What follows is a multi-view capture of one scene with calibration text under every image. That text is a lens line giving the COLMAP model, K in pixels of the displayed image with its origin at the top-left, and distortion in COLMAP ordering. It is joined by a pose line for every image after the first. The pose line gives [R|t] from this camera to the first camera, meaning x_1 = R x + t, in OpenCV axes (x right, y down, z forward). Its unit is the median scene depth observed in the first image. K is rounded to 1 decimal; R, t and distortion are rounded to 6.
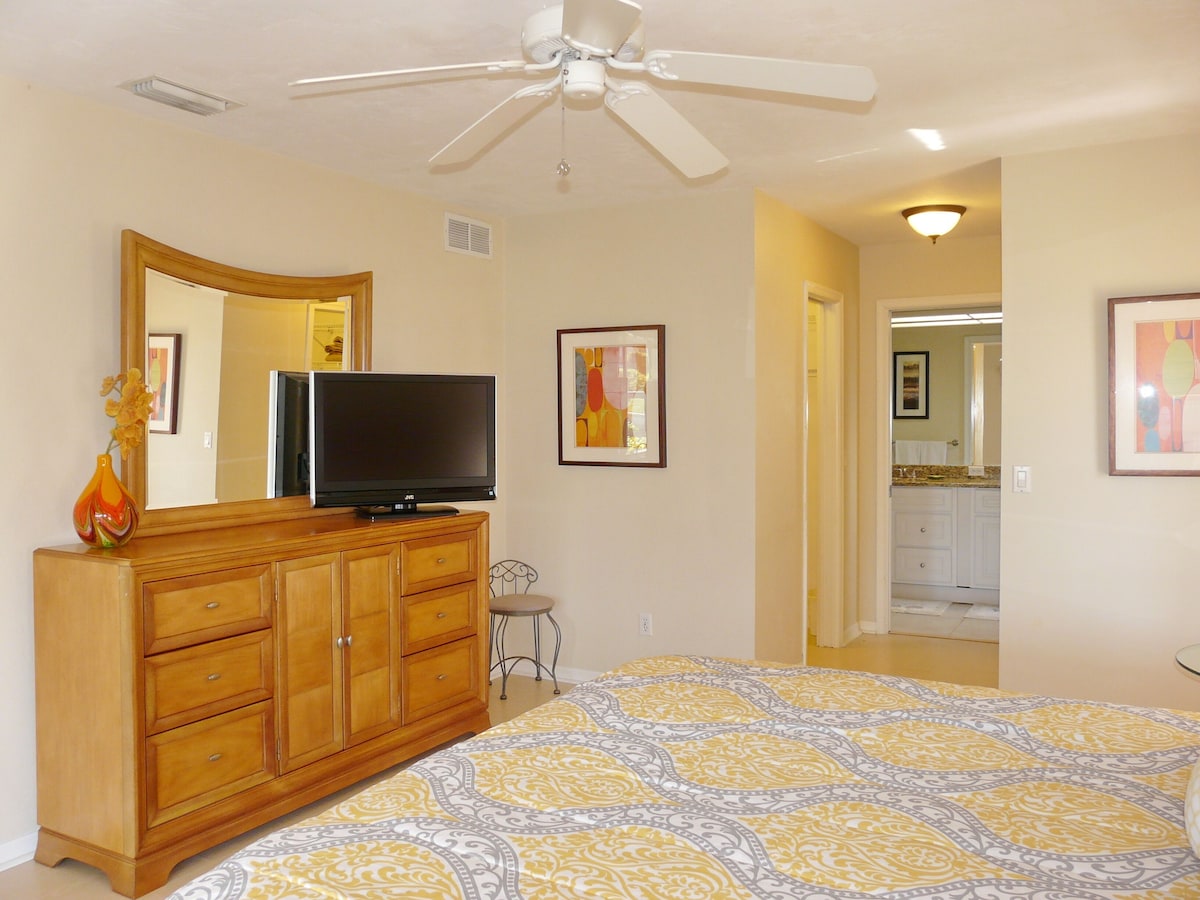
lens RADIAL K [[999.0, 0, 601.7], [0, 999.0, 439.3], [0, 0, 1]] dist [0.012206, 0.028641]
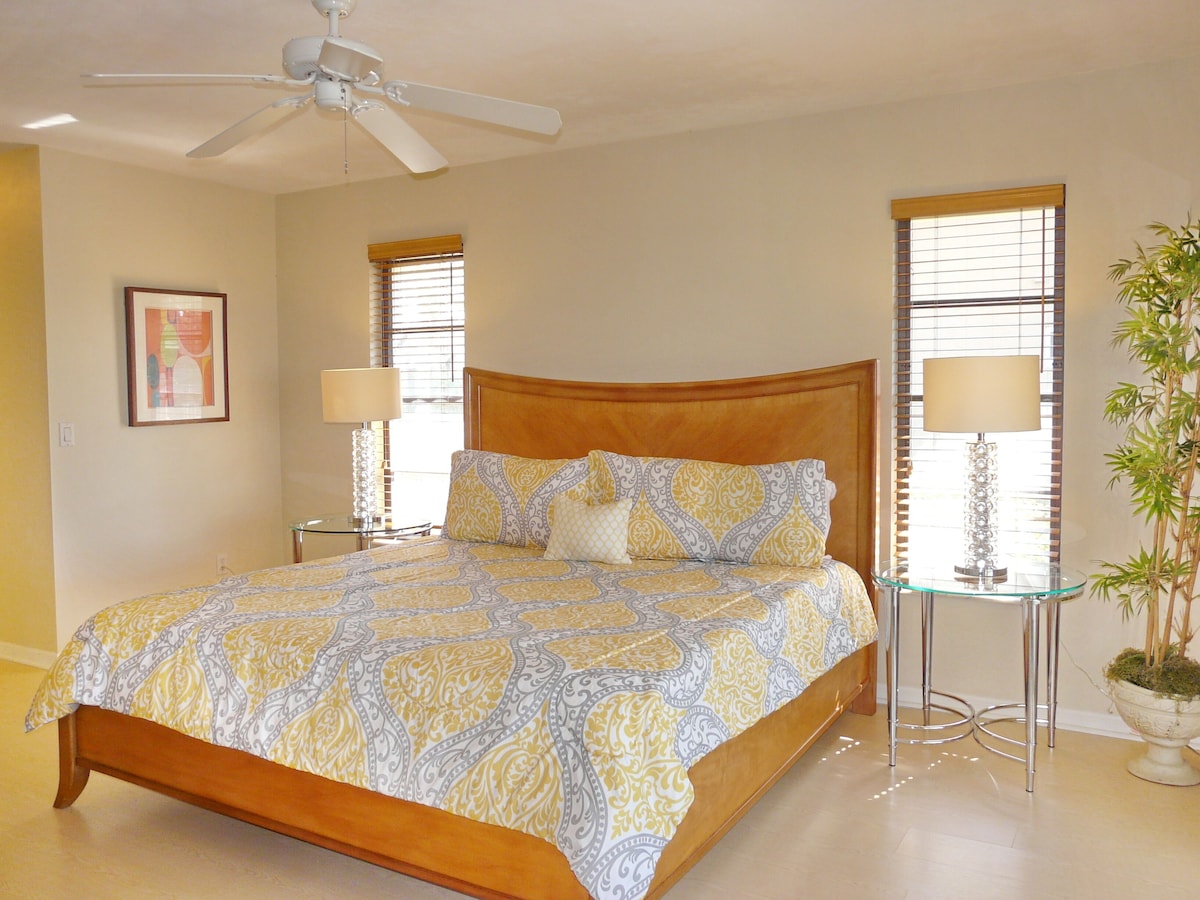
lens RADIAL K [[999.0, 0, 601.2], [0, 999.0, 451.2], [0, 0, 1]] dist [0.012206, 0.028641]
pose [[0.006845, -0.066373, 0.997771, -0.775123], [0.028679, 0.997397, 0.066151, 0.000254], [-0.999565, 0.028163, 0.008731, 0.400771]]
